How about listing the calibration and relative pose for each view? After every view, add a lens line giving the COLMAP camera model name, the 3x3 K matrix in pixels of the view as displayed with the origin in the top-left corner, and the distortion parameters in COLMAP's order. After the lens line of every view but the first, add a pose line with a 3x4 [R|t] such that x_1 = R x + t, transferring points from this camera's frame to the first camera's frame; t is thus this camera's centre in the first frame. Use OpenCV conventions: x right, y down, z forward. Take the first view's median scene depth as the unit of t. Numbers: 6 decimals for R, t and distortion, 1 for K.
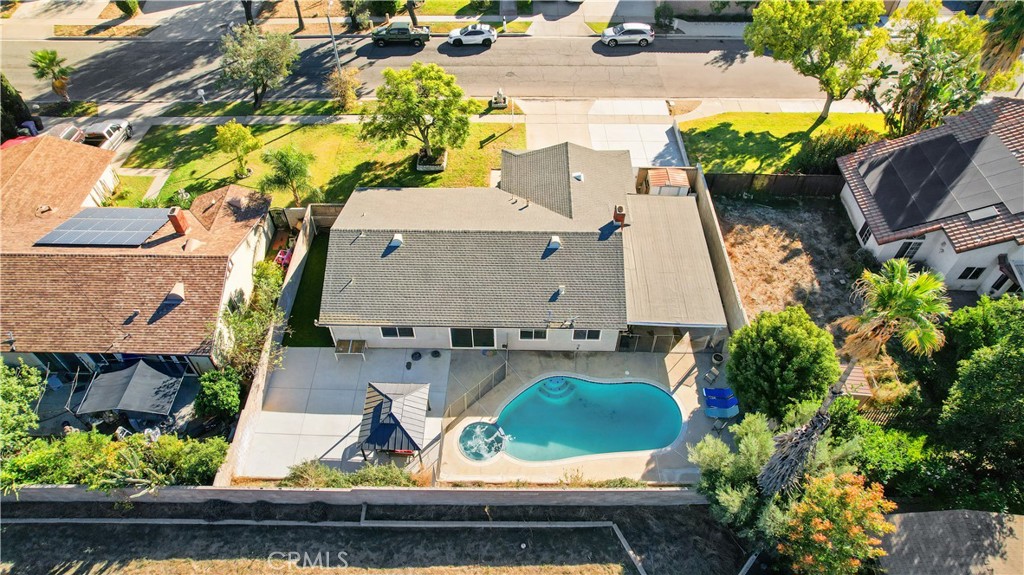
lens RADIAL K [[651.6, 0, 511.2], [0, 651.6, 291.6], [0, 0, 1]] dist [-0.086540, 0.077158]
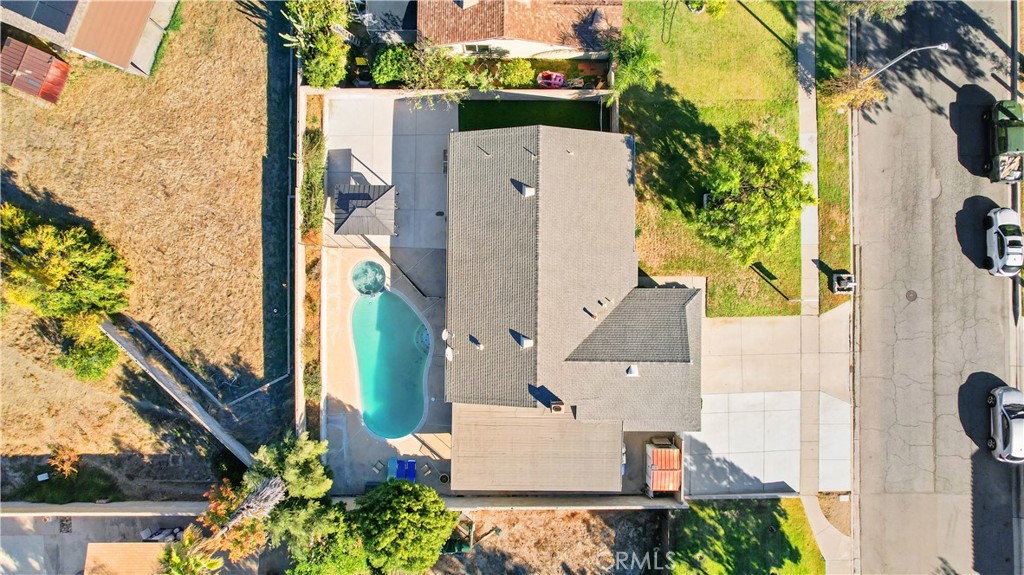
lens RADIAL K [[651.6, 0, 511.2], [0, 651.6, 291.6], [0, 0, 1]] dist [-0.086540, 0.077158]
pose [[0.007342, 0.999917, -0.010631, -0.002779], [-0.762045, 0.012478, 0.647403, -0.574547], [0.647482, 0.003349, 0.762073, 0.146039]]
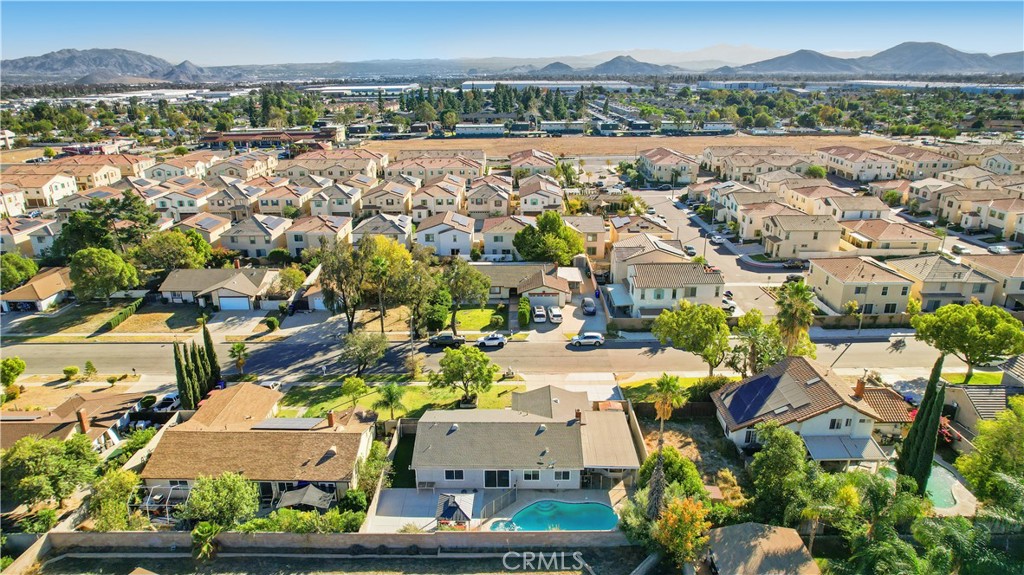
lens RADIAL K [[651.6, 0, 511.2], [0, 651.6, 291.6], [0, 0, 1]] dist [-0.086540, 0.077158]
pose [[0.999984, -0.005513, -0.000959, -0.012913], [0.004299, 0.866698, -0.498815, 0.387158], [0.003581, 0.498804, 0.866708, -0.586486]]
